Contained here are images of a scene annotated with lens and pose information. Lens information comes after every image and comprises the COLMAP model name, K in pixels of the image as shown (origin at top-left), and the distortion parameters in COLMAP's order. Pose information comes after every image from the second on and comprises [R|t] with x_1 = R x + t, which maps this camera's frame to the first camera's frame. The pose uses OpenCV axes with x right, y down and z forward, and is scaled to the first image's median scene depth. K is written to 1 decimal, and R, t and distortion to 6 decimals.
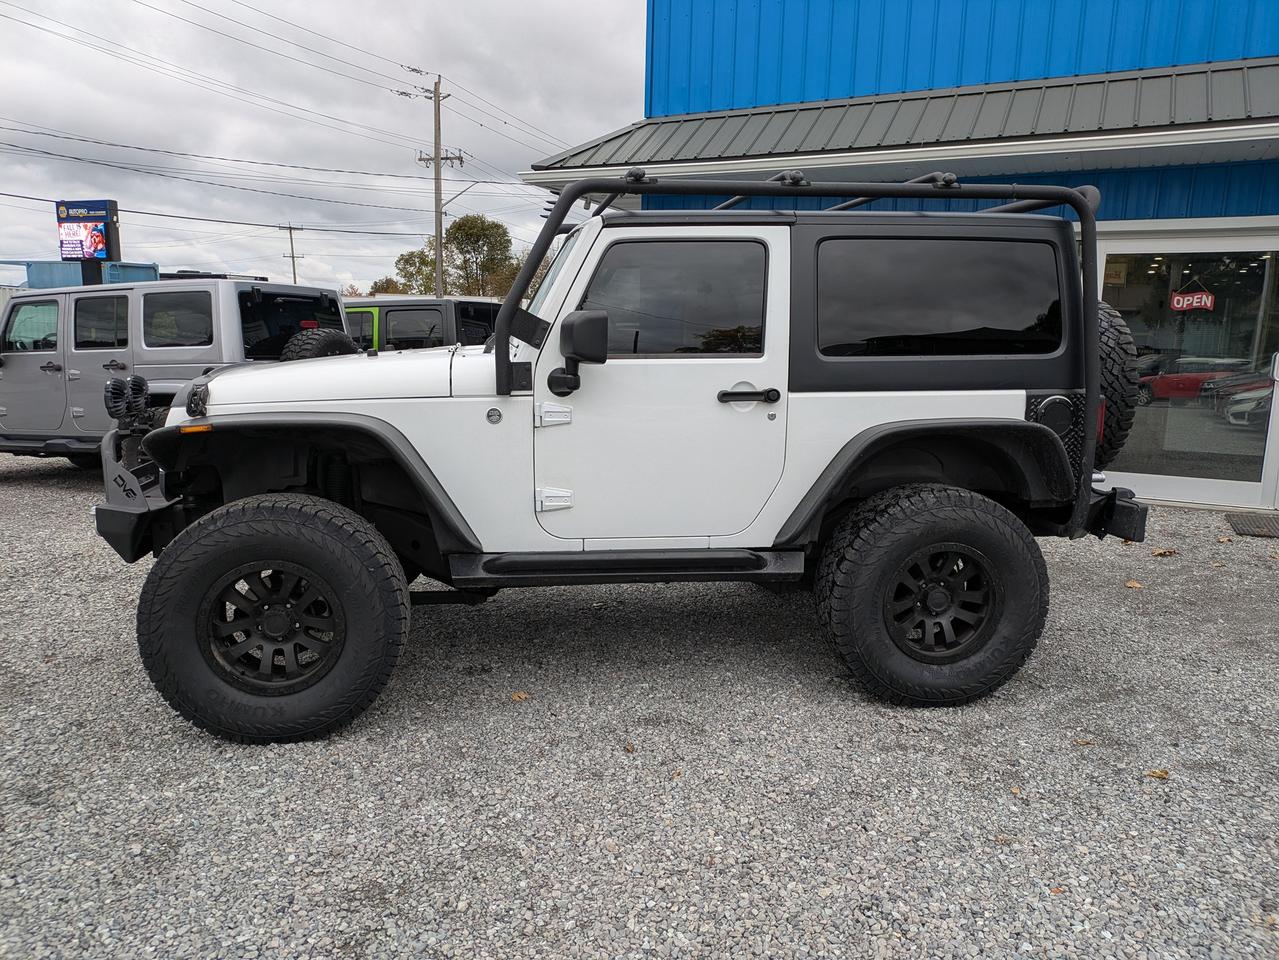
lens RADIAL K [[943.3, 0, 637.4], [0, 943.3, 487.9], [0, 0, 1]] dist [0.033650, -0.005694]
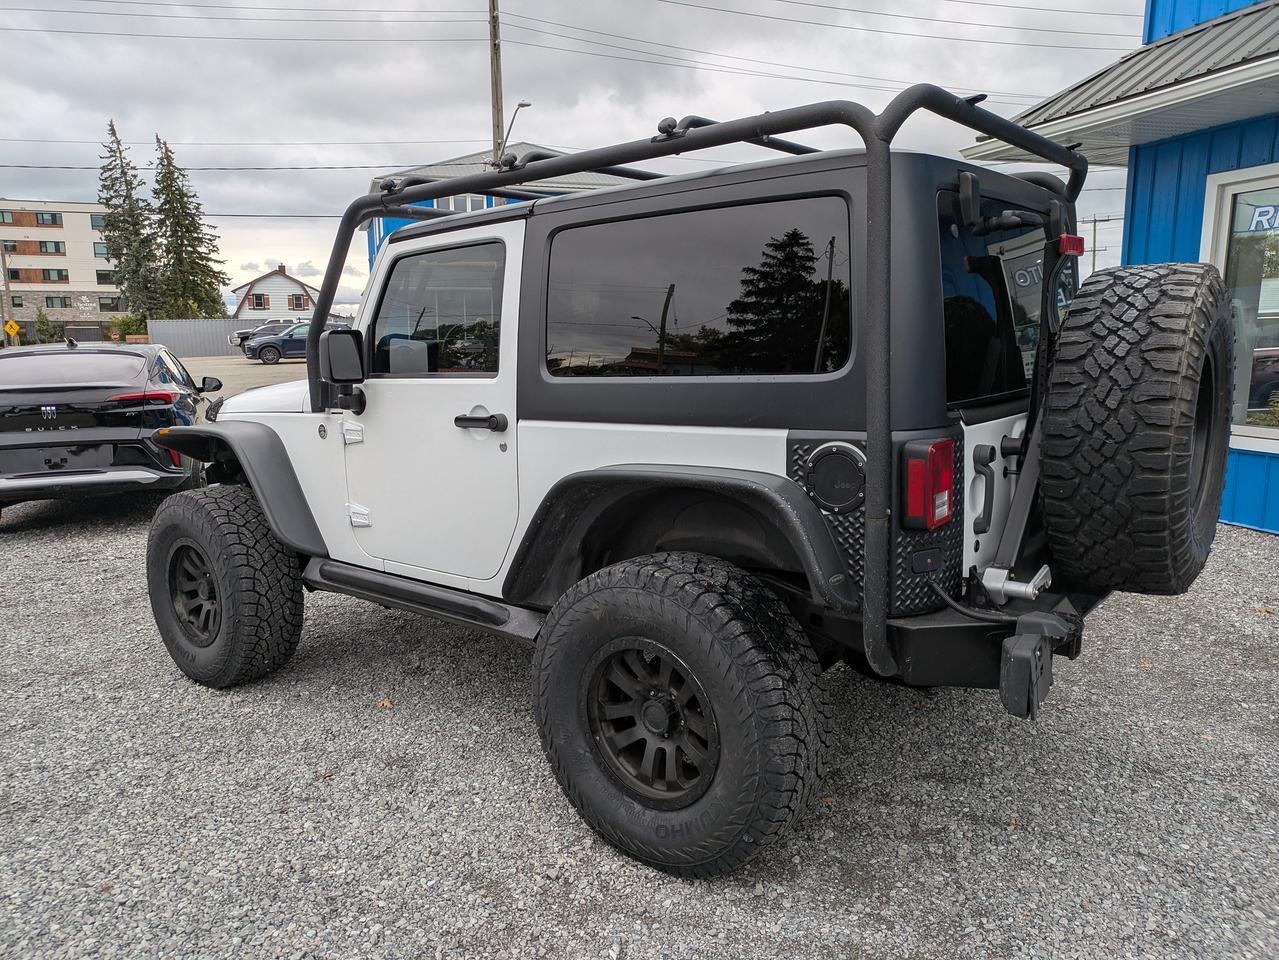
lens RADIAL K [[943.3, 0, 637.4], [0, 943.3, 487.9], [0, 0, 1]] dist [0.033650, -0.005694]
pose [[0.682954, 0.089729, -0.724930, 0.843121], [-0.089640, 0.995221, 0.038734, -0.083537], [0.724941, 0.038529, 0.687733, 0.511430]]
